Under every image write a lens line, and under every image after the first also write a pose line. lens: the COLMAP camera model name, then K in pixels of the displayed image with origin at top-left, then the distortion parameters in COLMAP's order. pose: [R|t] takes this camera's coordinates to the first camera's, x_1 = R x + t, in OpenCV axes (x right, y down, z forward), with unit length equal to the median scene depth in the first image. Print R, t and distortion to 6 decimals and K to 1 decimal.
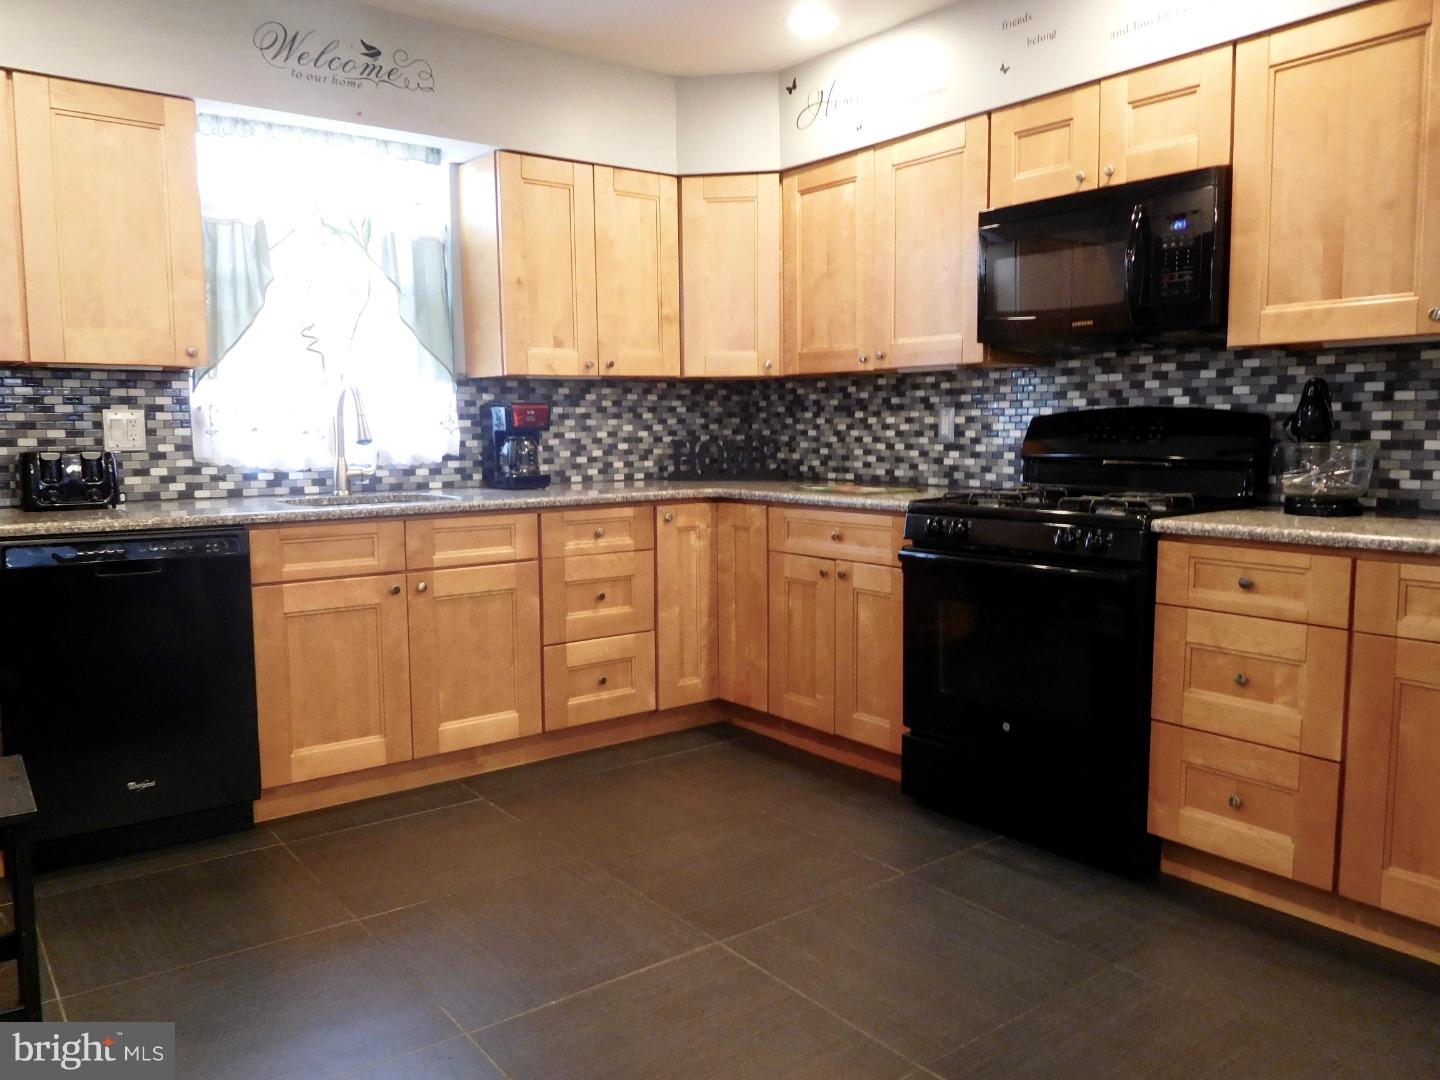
lens RADIAL K [[1081.5, 0, 720.0], [0, 1081.5, 540.0], [0, 0, 1]] dist [-0.008786, -0.000436]
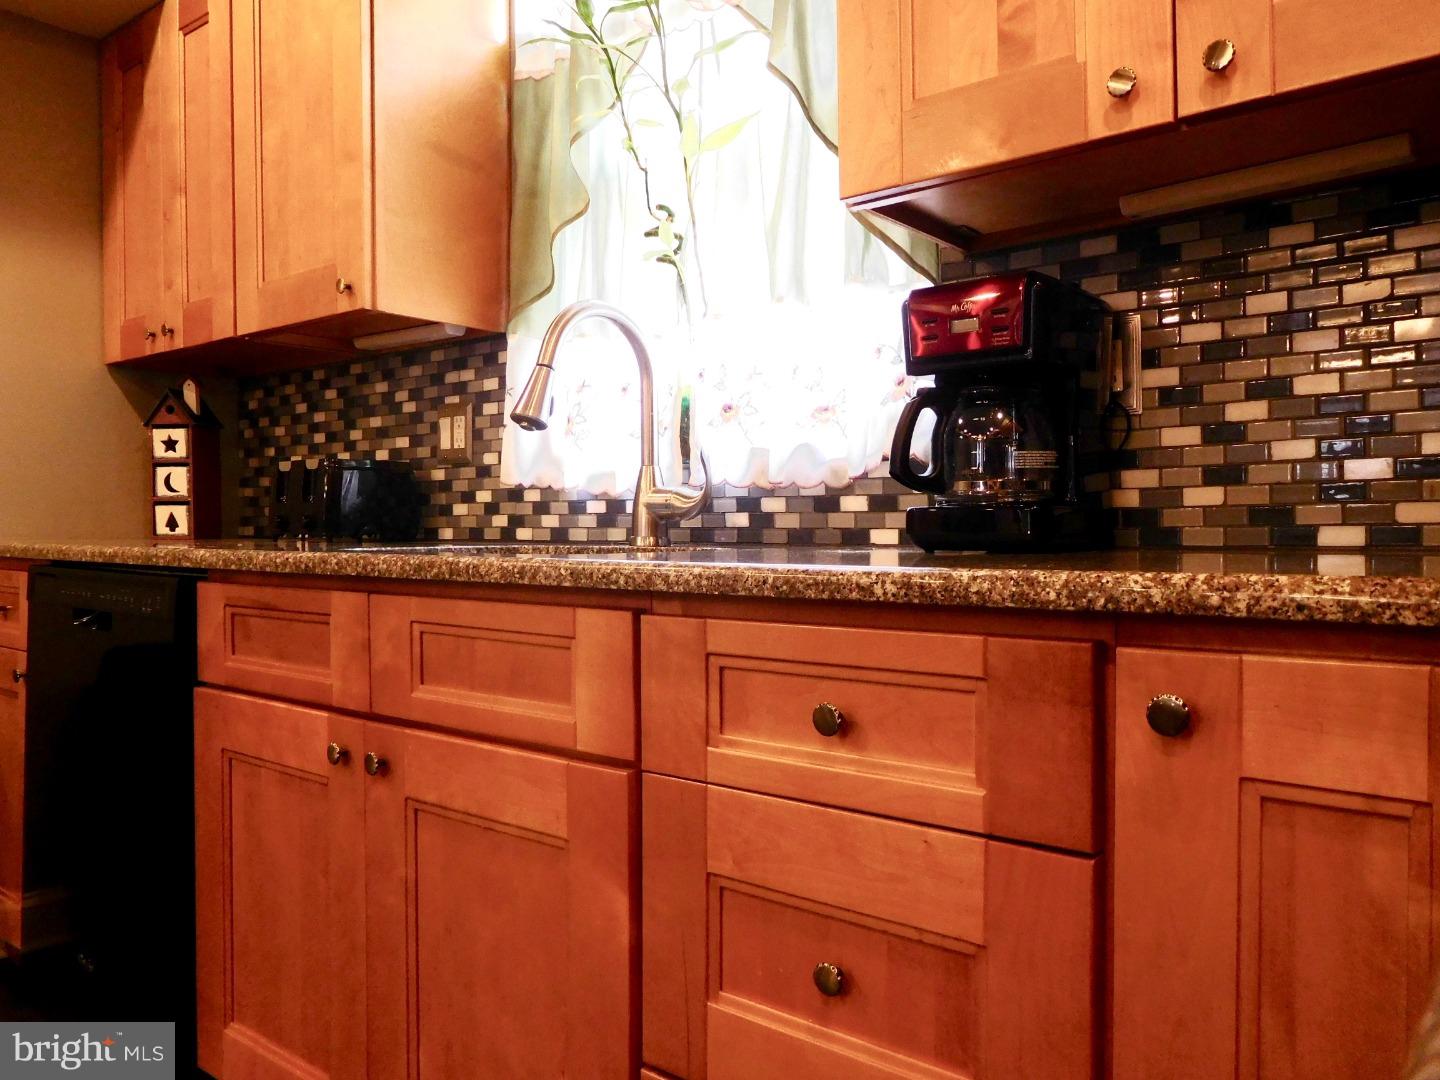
lens RADIAL K [[1081.5, 0, 720.0], [0, 1081.5, 540.0], [0, 0, 1]] dist [-0.008786, -0.000436]
pose [[0.230137, 0.014517, -0.973050, 0.123598], [-0.103598, 0.994572, -0.009664, -0.042889], [0.967628, 0.103030, 0.230392, 0.924264]]
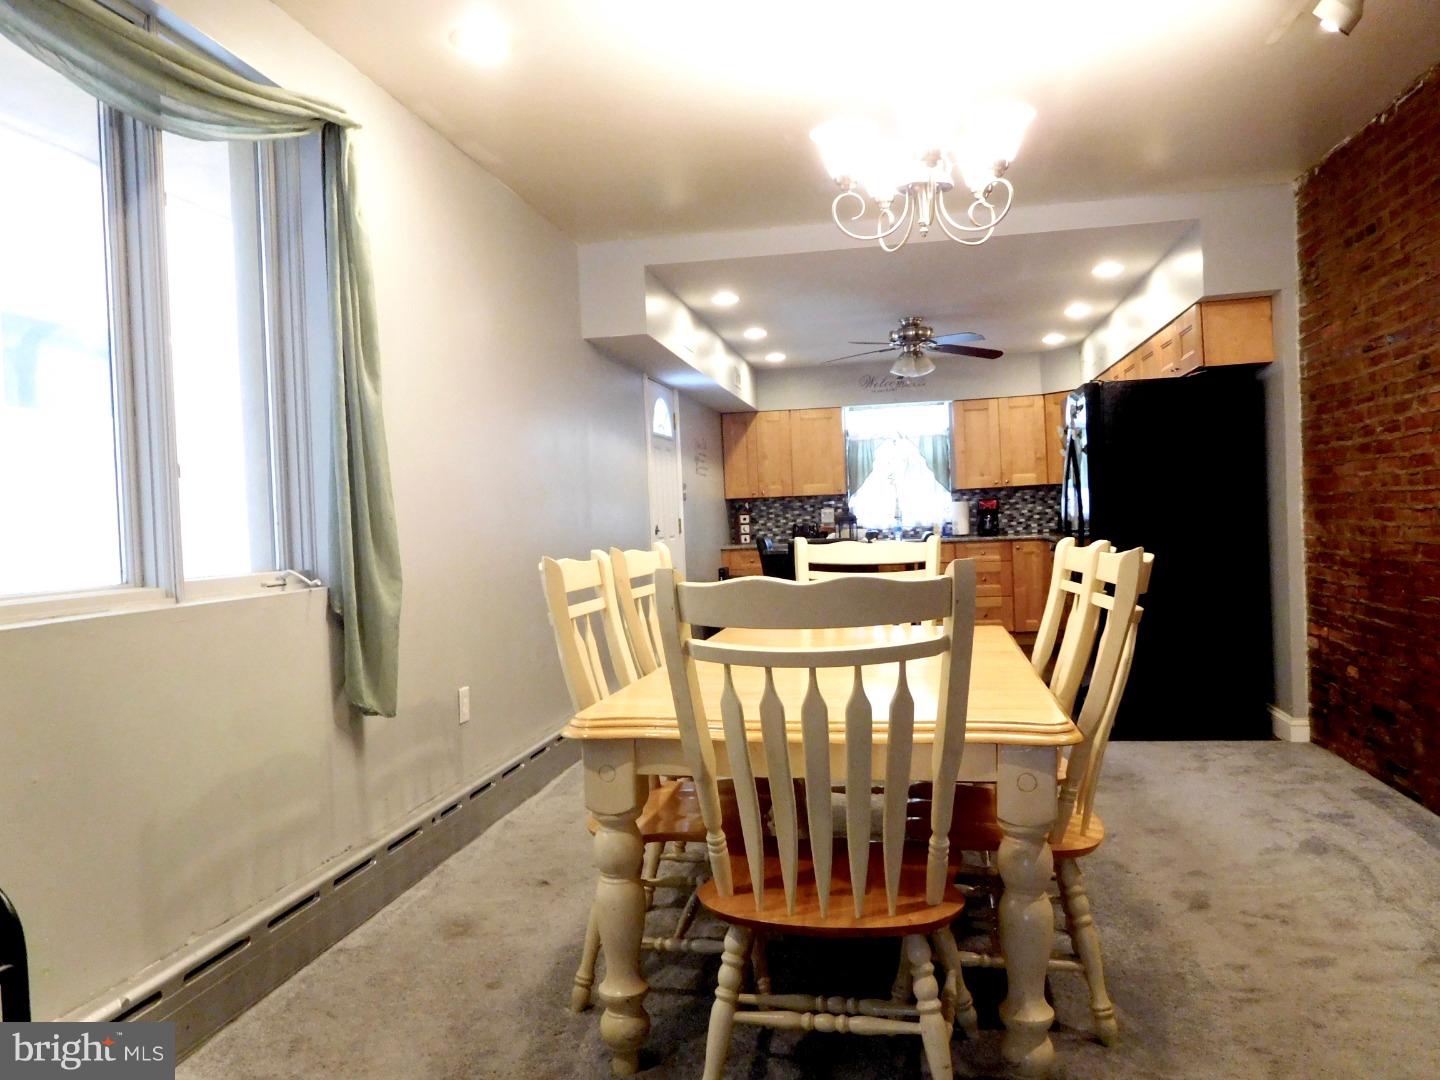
lens RADIAL K [[1081.5, 0, 720.0], [0, 1081.5, 540.0], [0, 0, 1]] dist [-0.008786, -0.000436]
pose [[0.667119, -0.006984, -0.744919, 1.316337], [-0.042424, 0.997977, -0.047349, 0.105390], [0.743742, 0.063190, 0.665473, -1.067779]]
